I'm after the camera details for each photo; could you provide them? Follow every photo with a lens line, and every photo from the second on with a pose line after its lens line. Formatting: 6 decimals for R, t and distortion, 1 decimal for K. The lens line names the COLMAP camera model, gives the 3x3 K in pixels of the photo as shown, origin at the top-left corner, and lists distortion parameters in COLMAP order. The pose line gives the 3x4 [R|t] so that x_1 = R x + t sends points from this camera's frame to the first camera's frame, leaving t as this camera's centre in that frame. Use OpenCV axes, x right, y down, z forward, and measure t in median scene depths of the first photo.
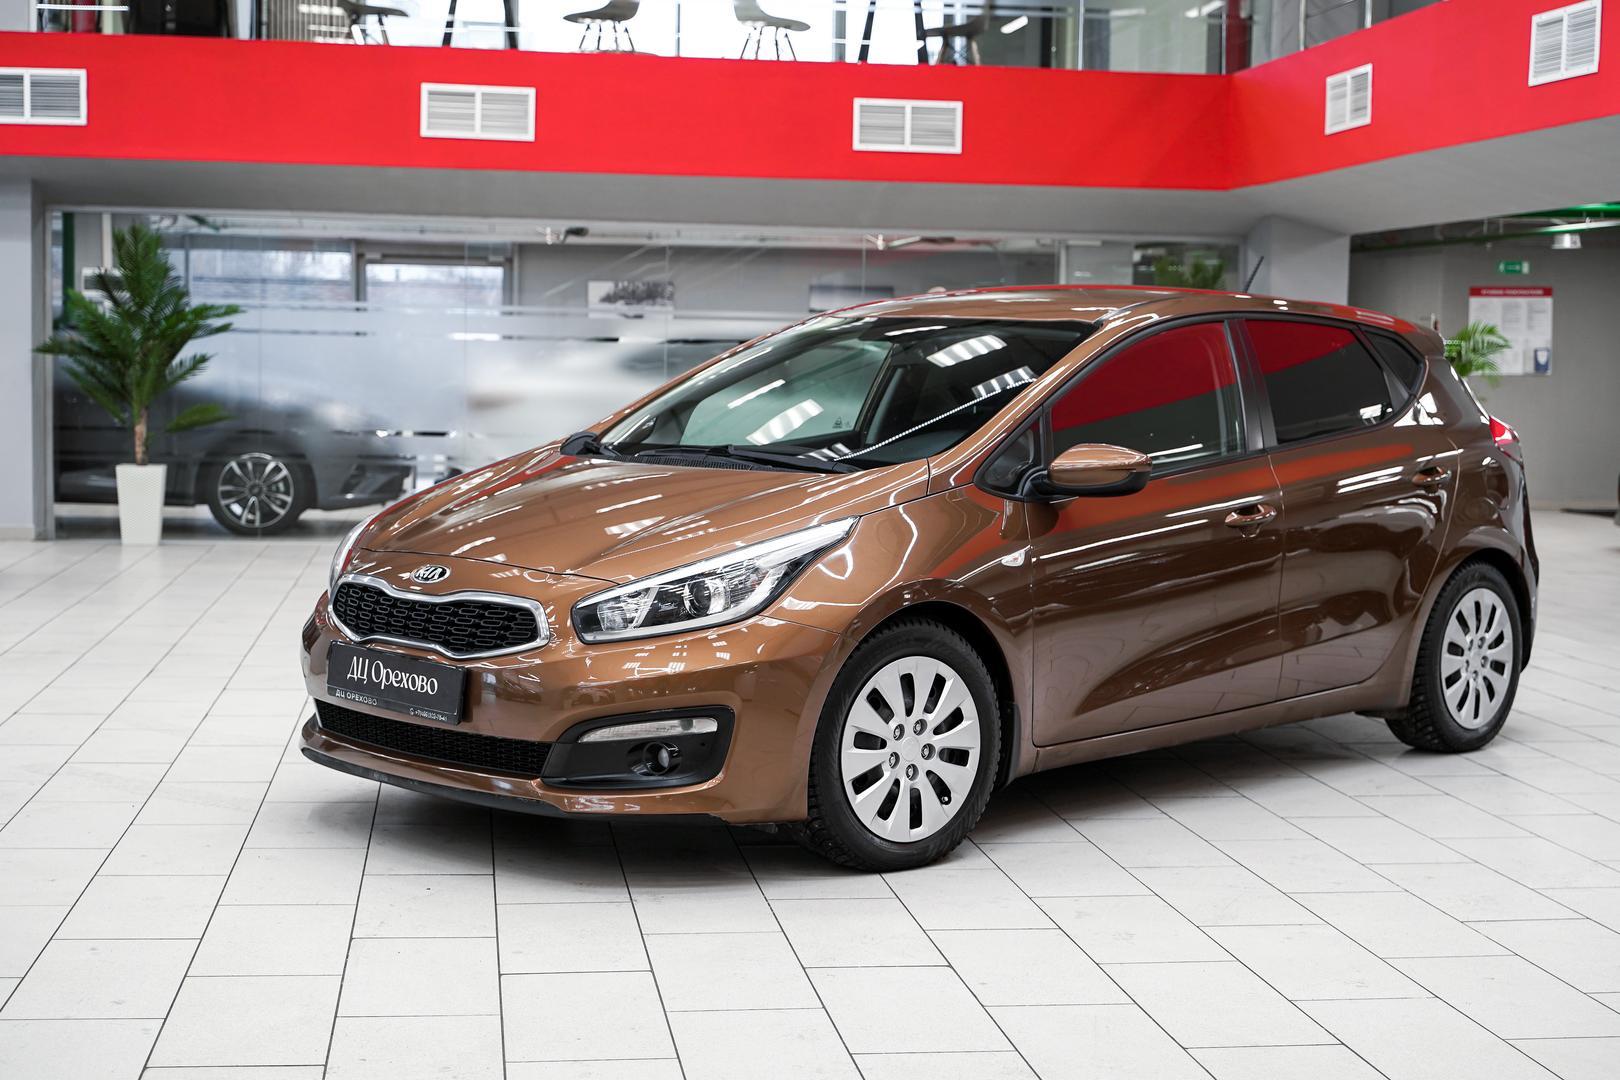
lens RADIAL K [[2358.6, 0, 799.5], [0, 2358.6, 548.9], [0, 0, 1]] dist [0.004877, -0.033683]
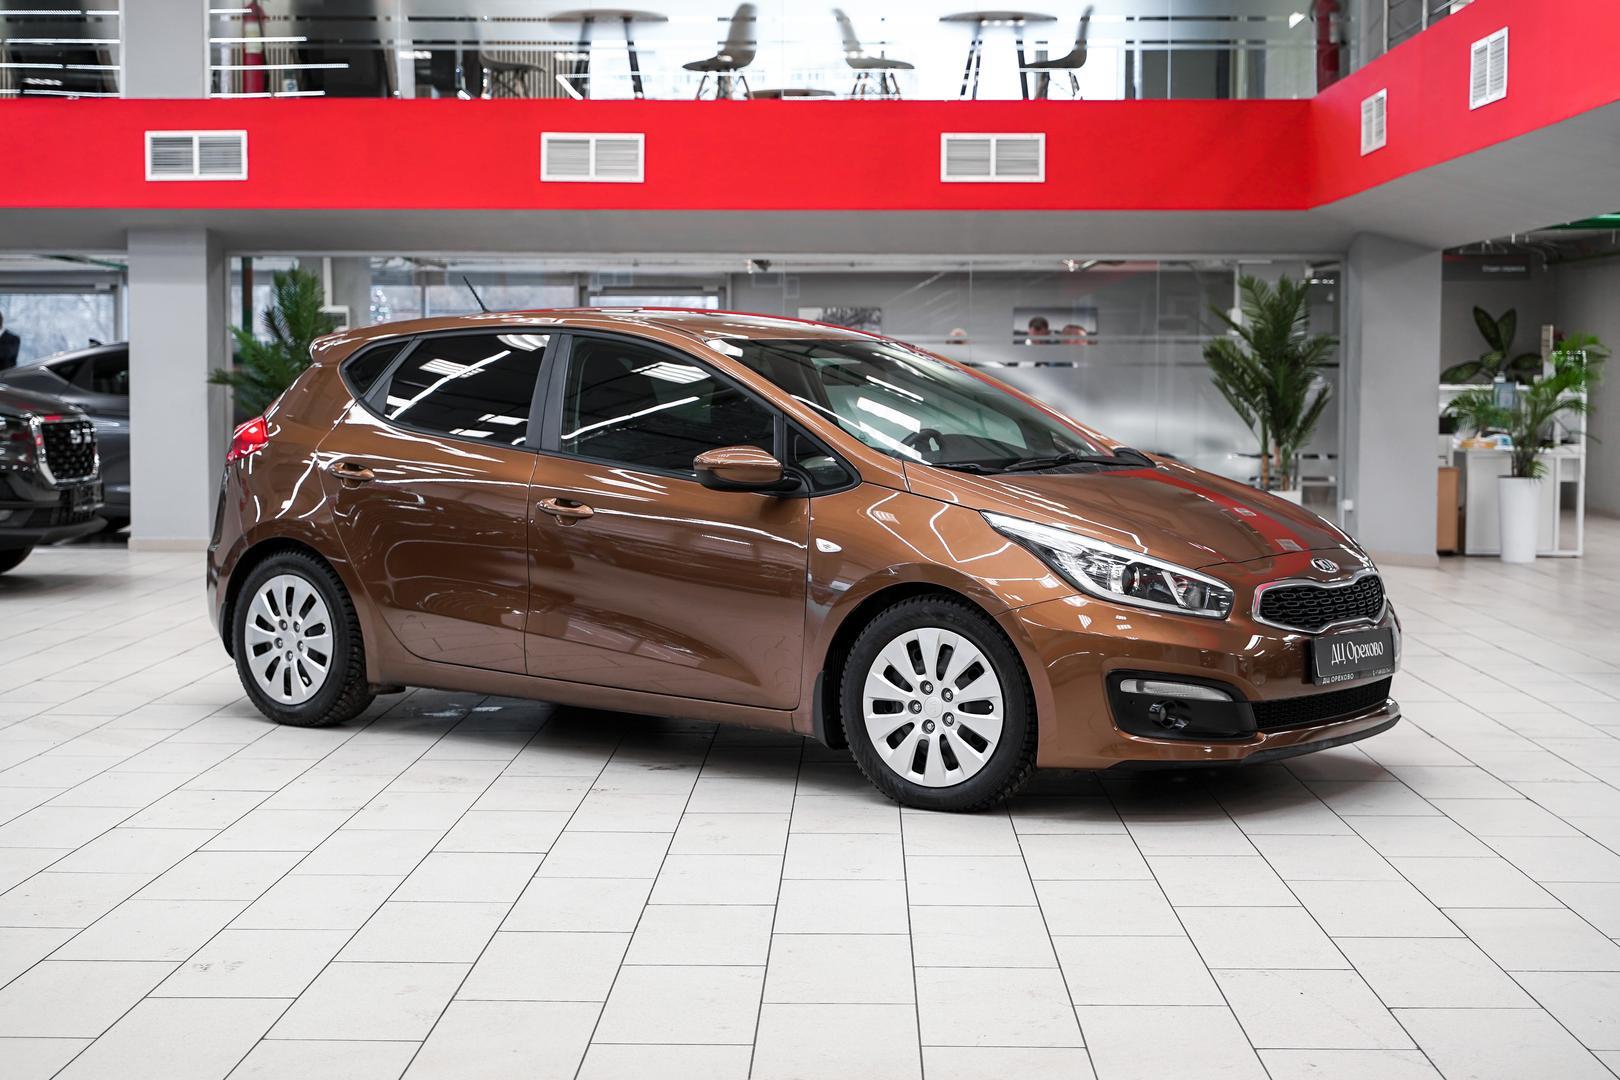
lens RADIAL K [[2410.5, 0, 790.8], [0, 2410.5, 544.8], [0, 0, 1]] dist [0.001355, -0.036578]
pose [[0.986910, -0.004261, -0.161218, 0.130561], [0.002022, 0.999899, -0.014051, 0.009881], [0.161262, 0.013541, 0.986819, -0.082406]]
